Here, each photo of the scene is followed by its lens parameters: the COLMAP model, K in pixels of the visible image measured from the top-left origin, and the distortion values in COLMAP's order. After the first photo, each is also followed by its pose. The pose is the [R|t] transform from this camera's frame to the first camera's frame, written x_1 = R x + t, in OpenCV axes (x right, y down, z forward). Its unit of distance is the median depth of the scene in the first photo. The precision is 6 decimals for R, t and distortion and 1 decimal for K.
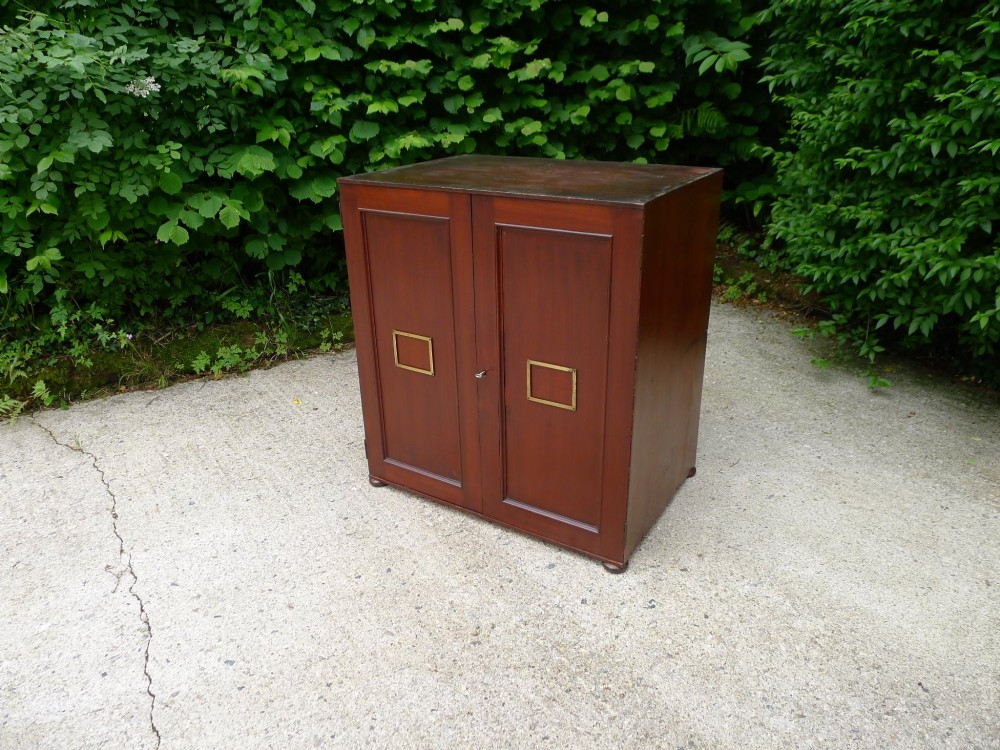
lens RADIAL K [[705.8, 0, 503.4], [0, 705.8, 374.2], [0, 0, 1]] dist [-0.059093, 0.013908]
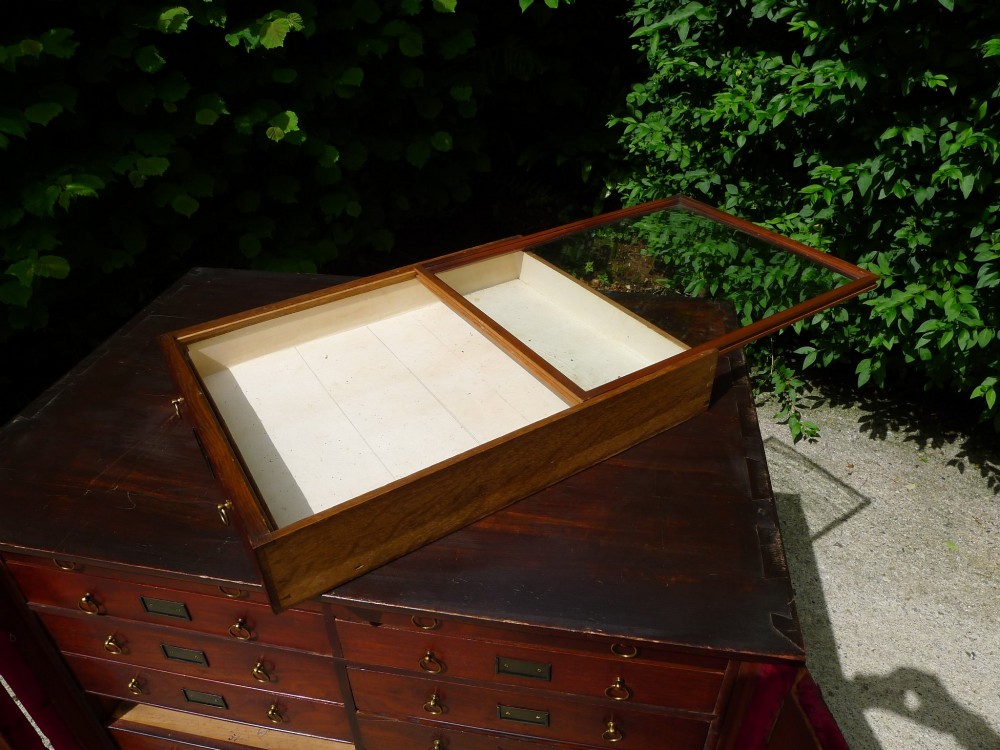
lens RADIAL K [[705.8, 0, 497.0], [0, 705.8, 372.8], [0, 0, 1]] dist [-0.059093, 0.013908]
pose [[0.927699, -0.206964, 0.310710, -0.021626], [0.149918, 0.968739, 0.197661, -0.262612], [-0.341906, -0.136788, 0.929725, 0.388361]]
